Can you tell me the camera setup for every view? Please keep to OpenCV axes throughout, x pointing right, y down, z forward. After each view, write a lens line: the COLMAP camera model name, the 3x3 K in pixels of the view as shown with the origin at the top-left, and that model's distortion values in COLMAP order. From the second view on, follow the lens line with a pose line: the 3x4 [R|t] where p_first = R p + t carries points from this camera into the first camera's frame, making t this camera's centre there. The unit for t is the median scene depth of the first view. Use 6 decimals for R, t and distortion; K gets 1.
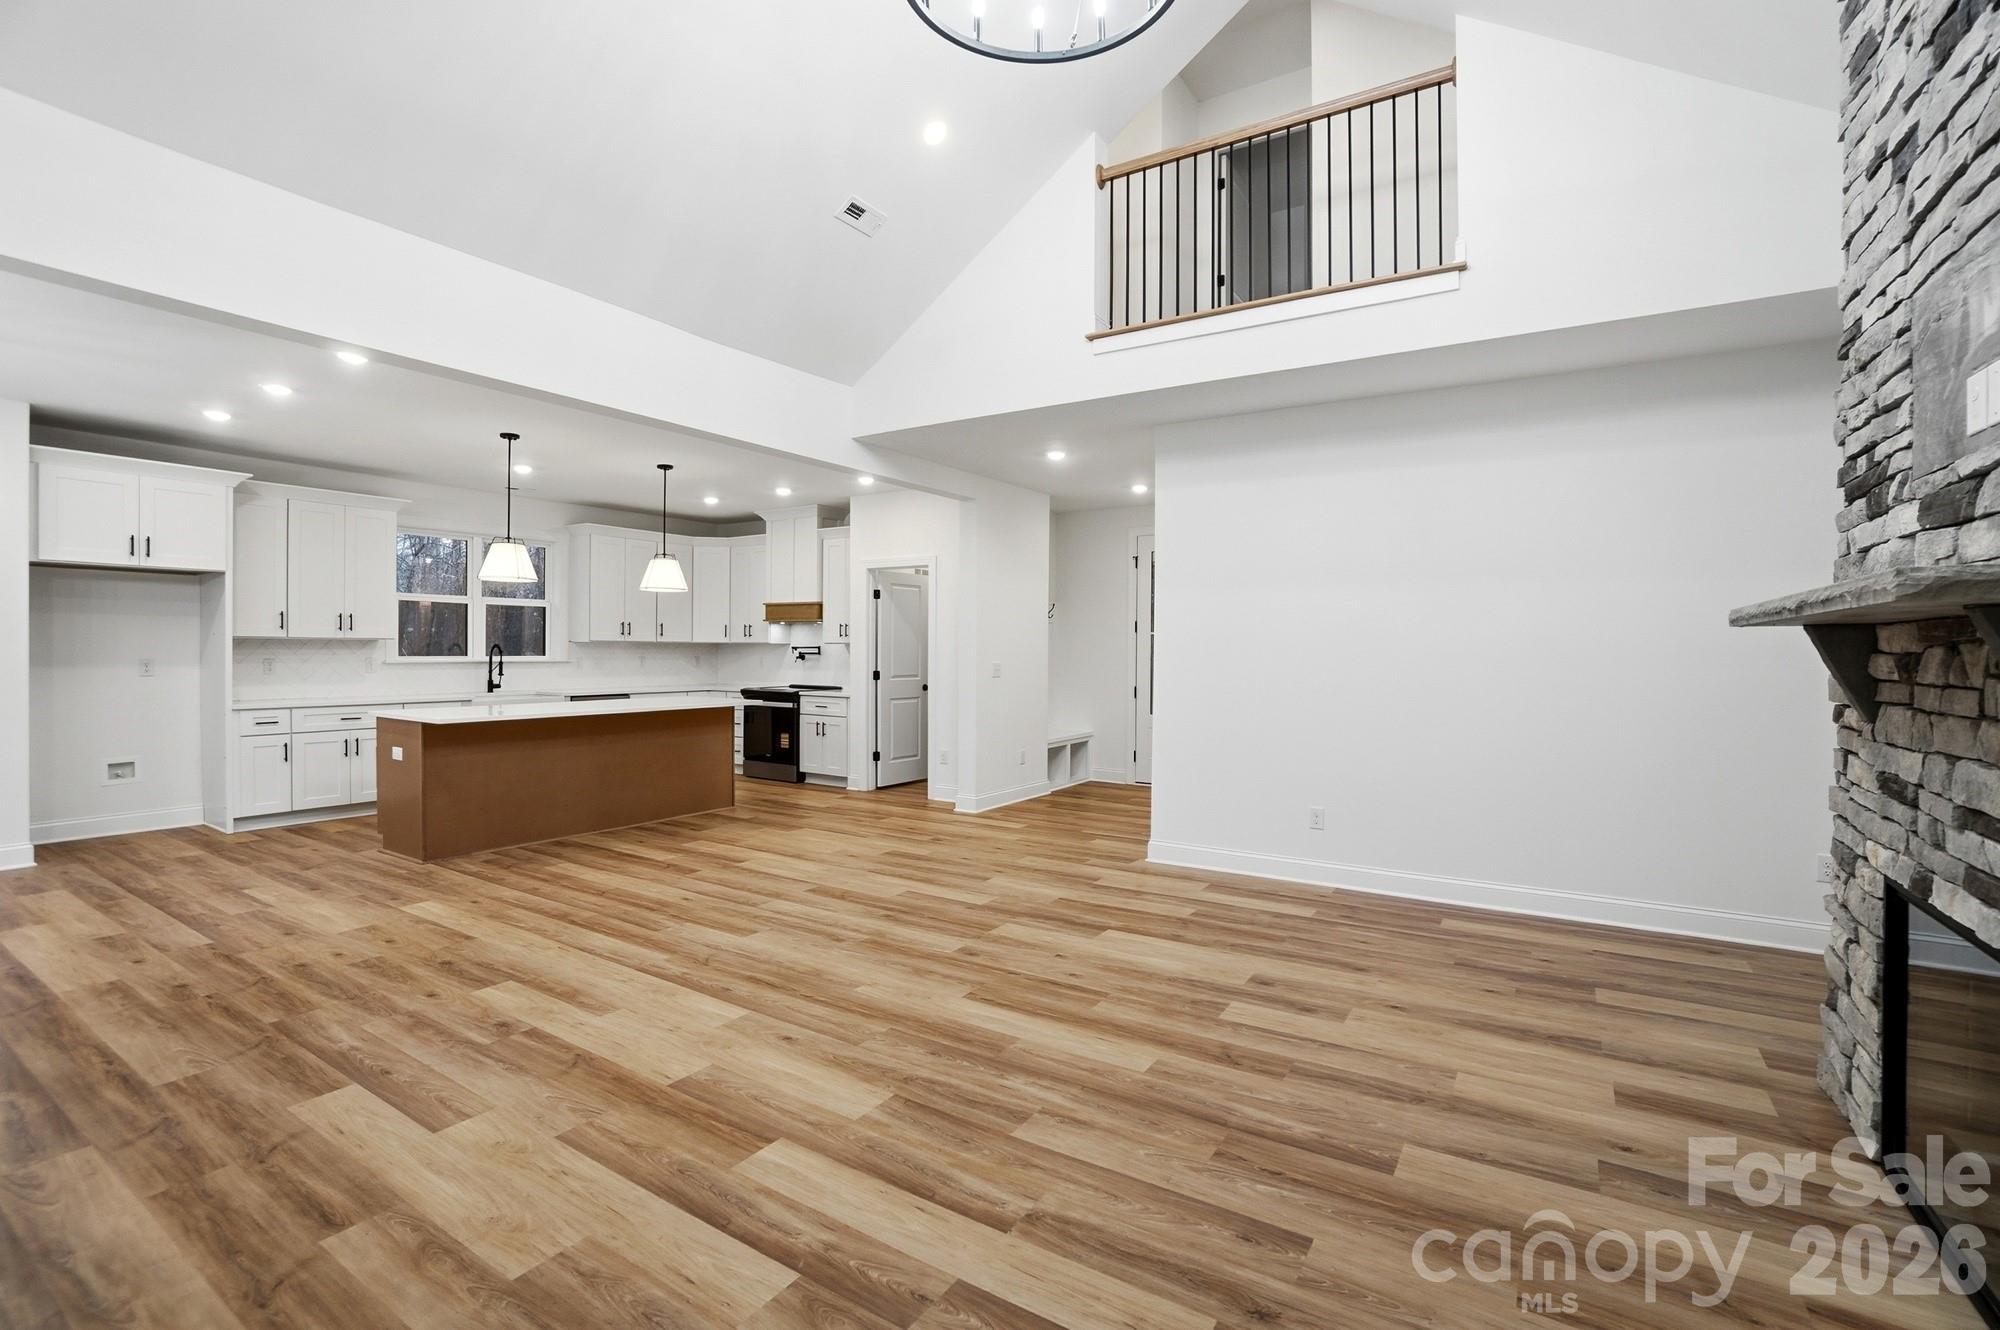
lens RADIAL K [[889.6, 0, 995.4], [0, 889.6, 664.9], [0, 0, 1]] dist [-0.063713, 0.023473]
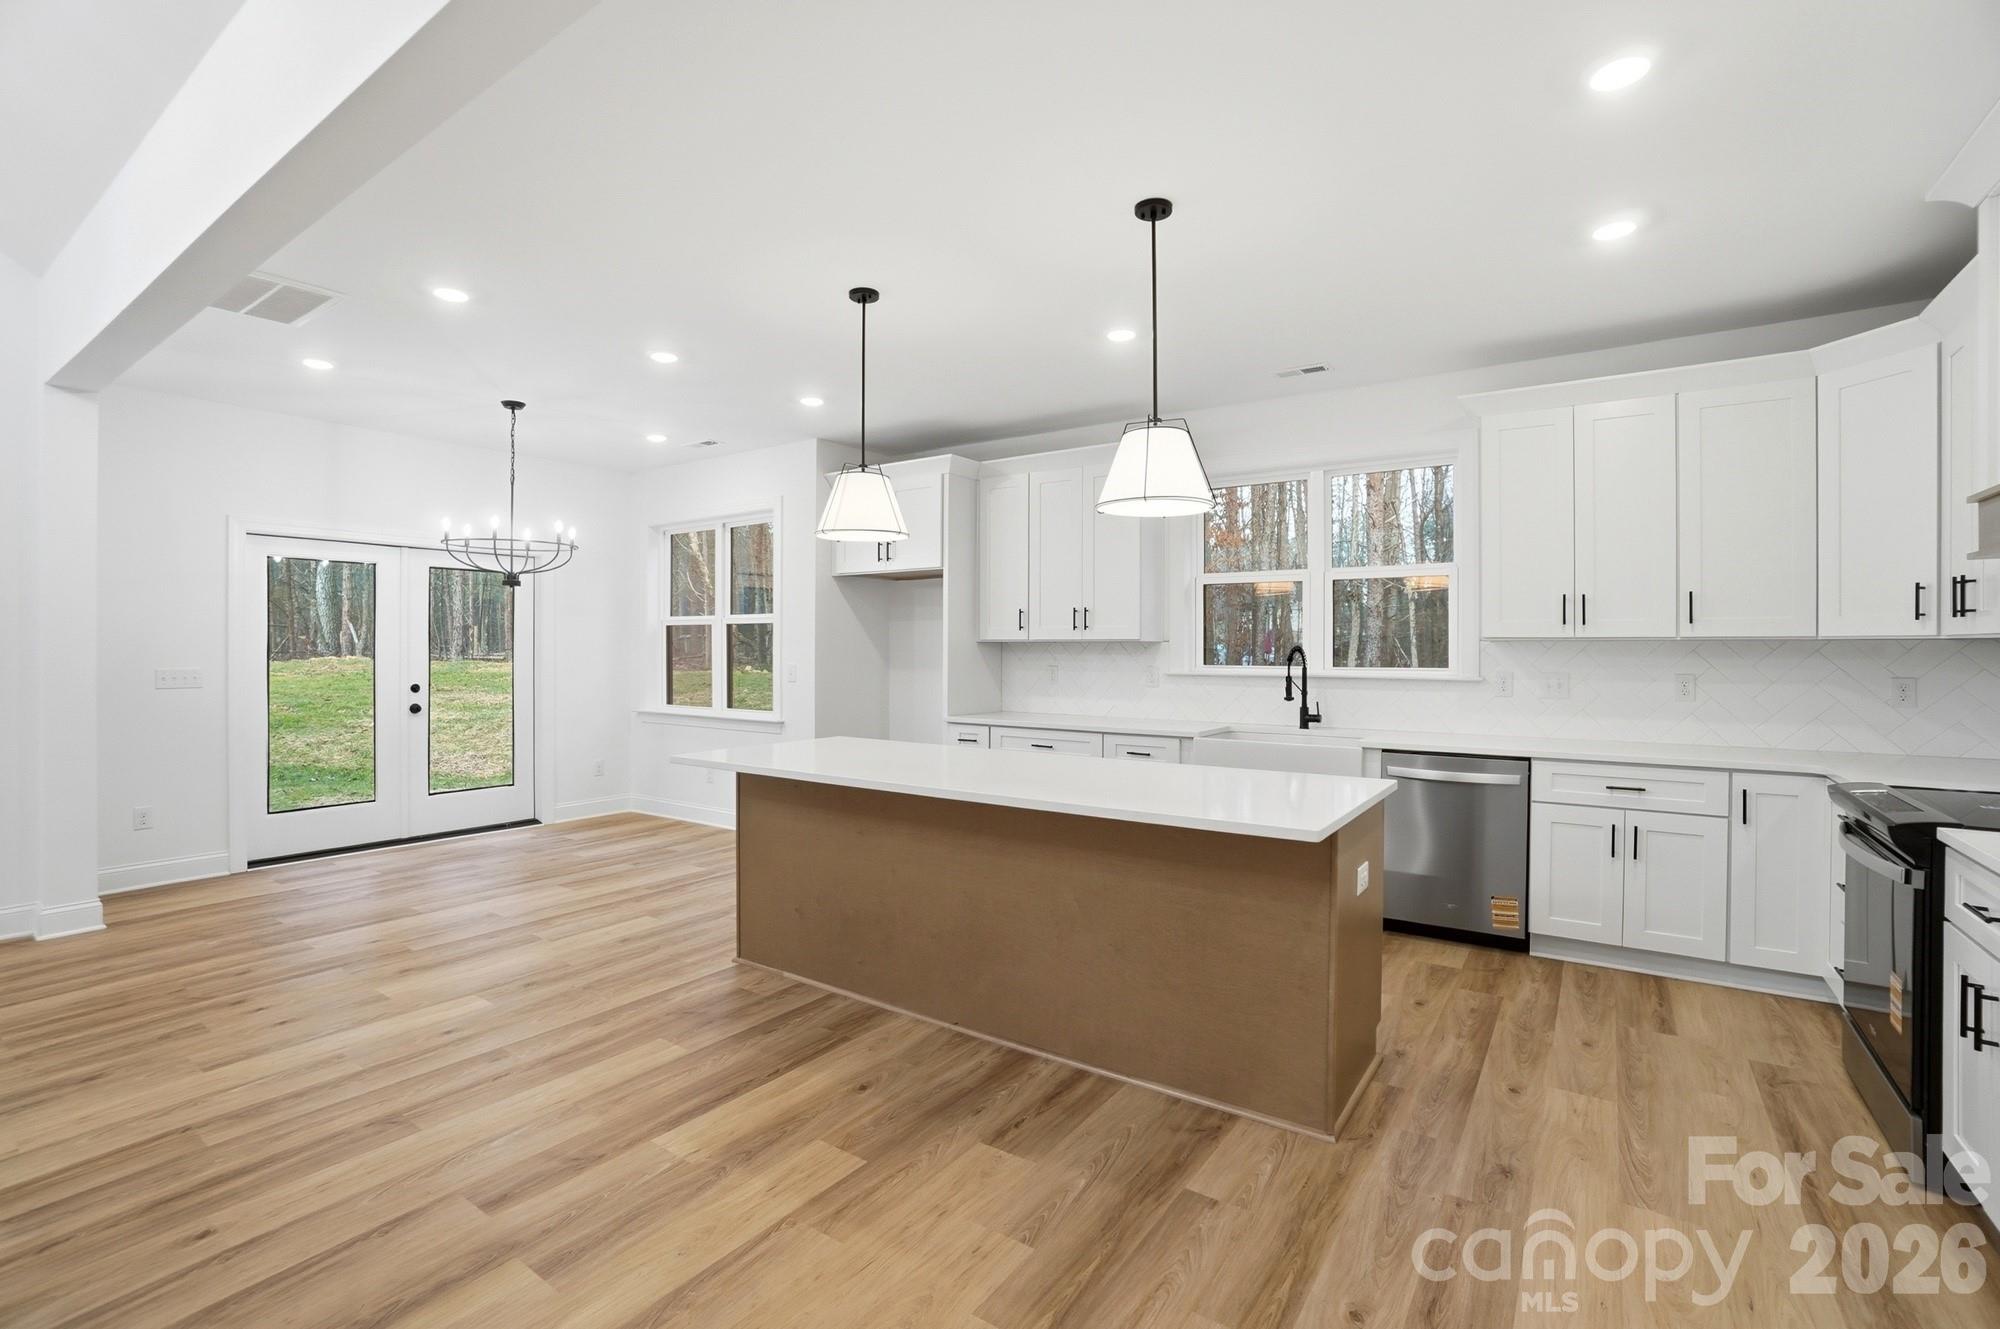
lens RADIAL K [[901.6, 0, 996.2], [0, 901.6, 646.1], [0, 0, 1]] dist [-0.060990, 0.022851]
pose [[-0.038649, -0.009221, -0.999210, 0.065458], [-0.019625, 0.999772, -0.008467, -0.028496], [0.999060, 0.019282, -0.038822, 1.570895]]
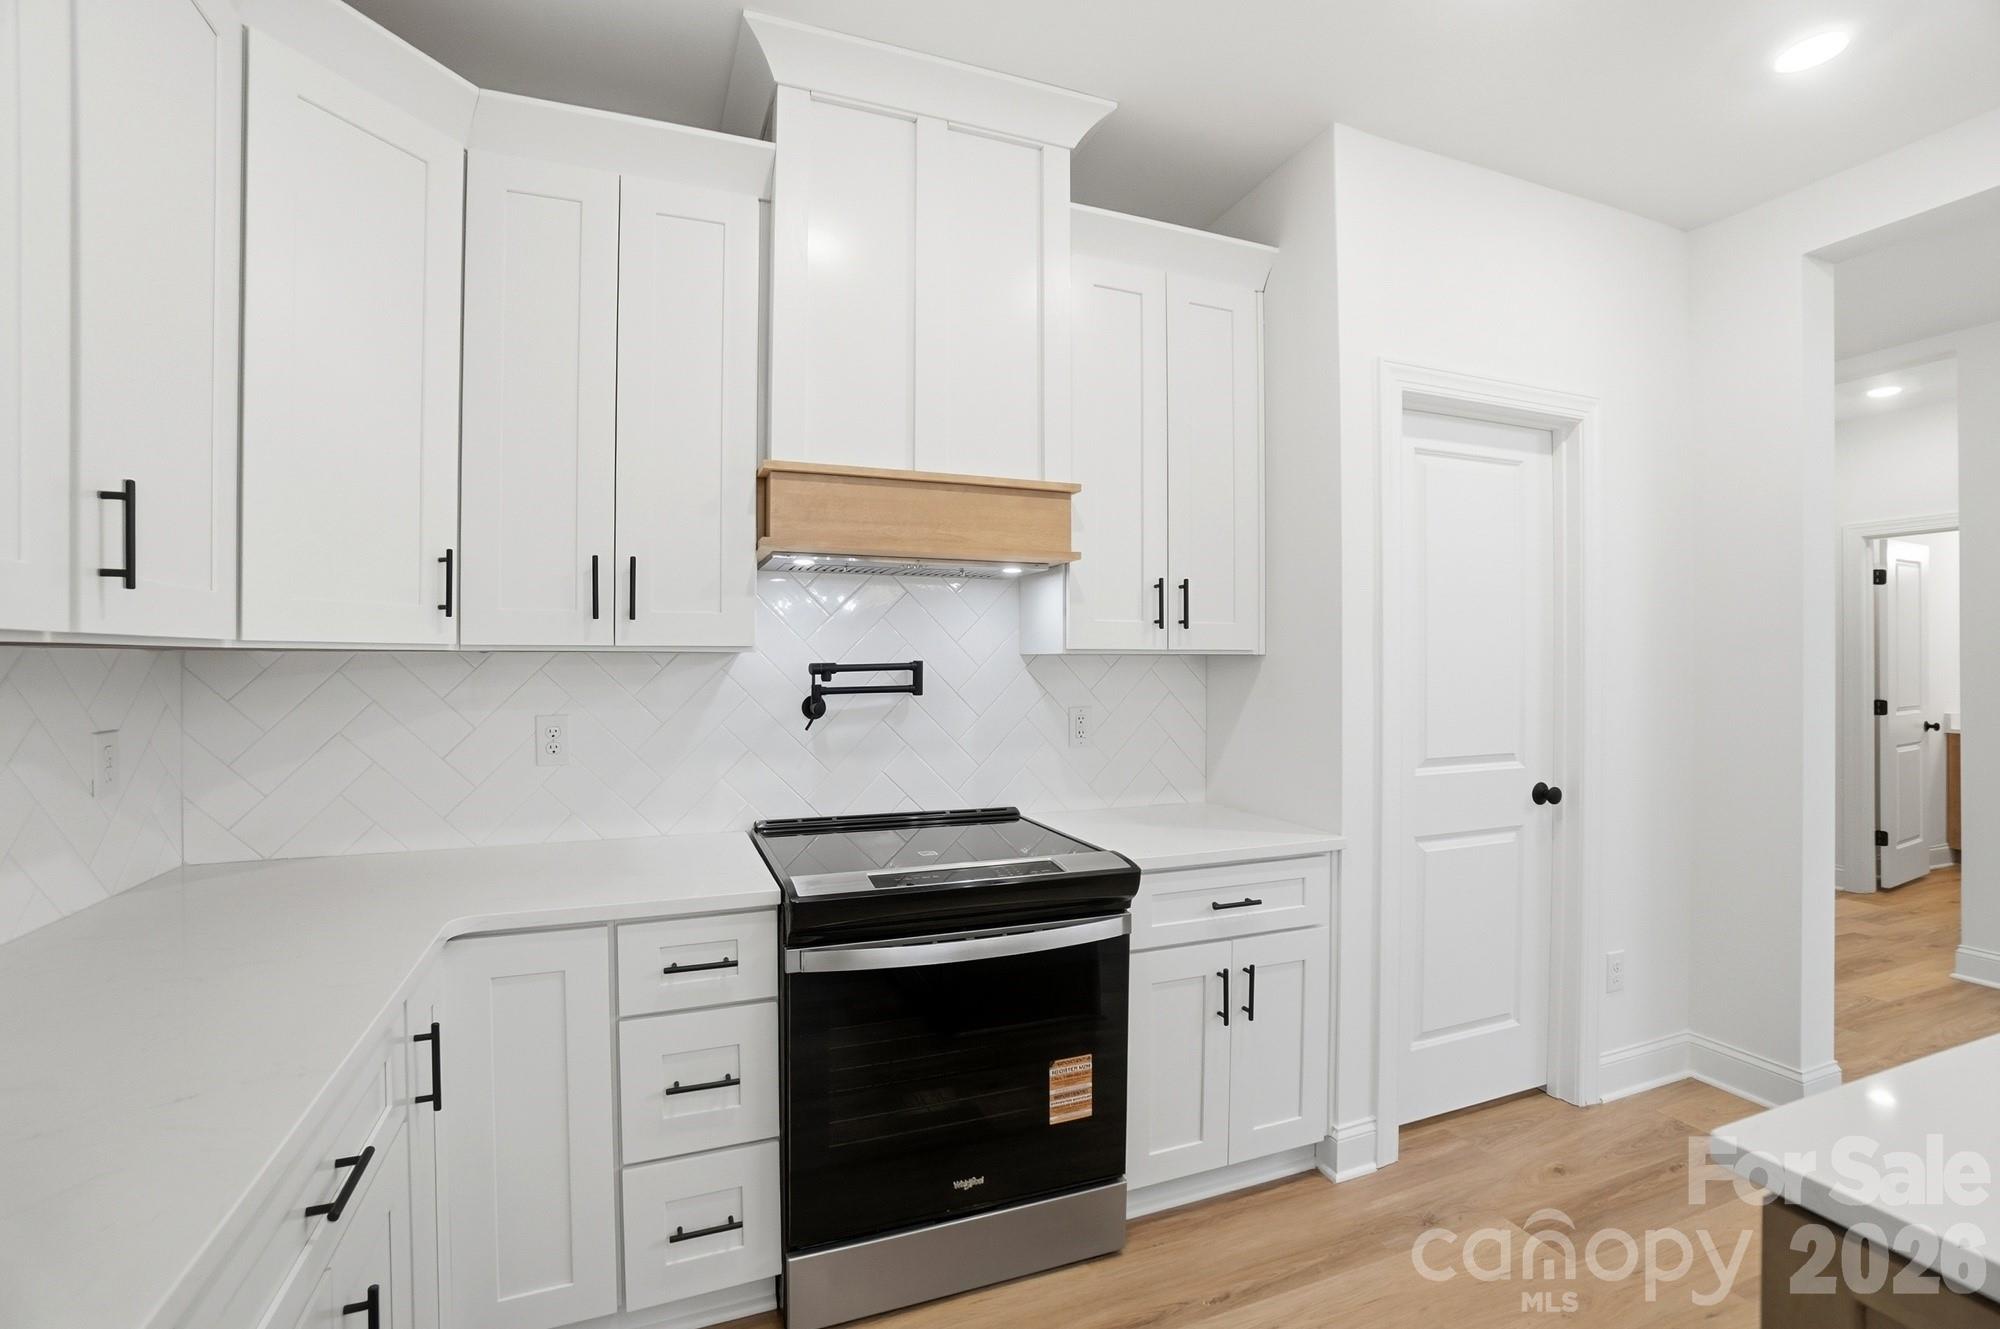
lens RADIAL K [[889.6, 0, 995.4], [0, 889.6, 664.4], [0, 0, 1]] dist [-0.063713, 0.023473]
pose [[0.585515, -0.008860, 0.810613, -0.902123], [0.020672, 0.999778, -0.004005, -0.042895], [-0.810398, 0.019102, 0.585568, 1.877189]]
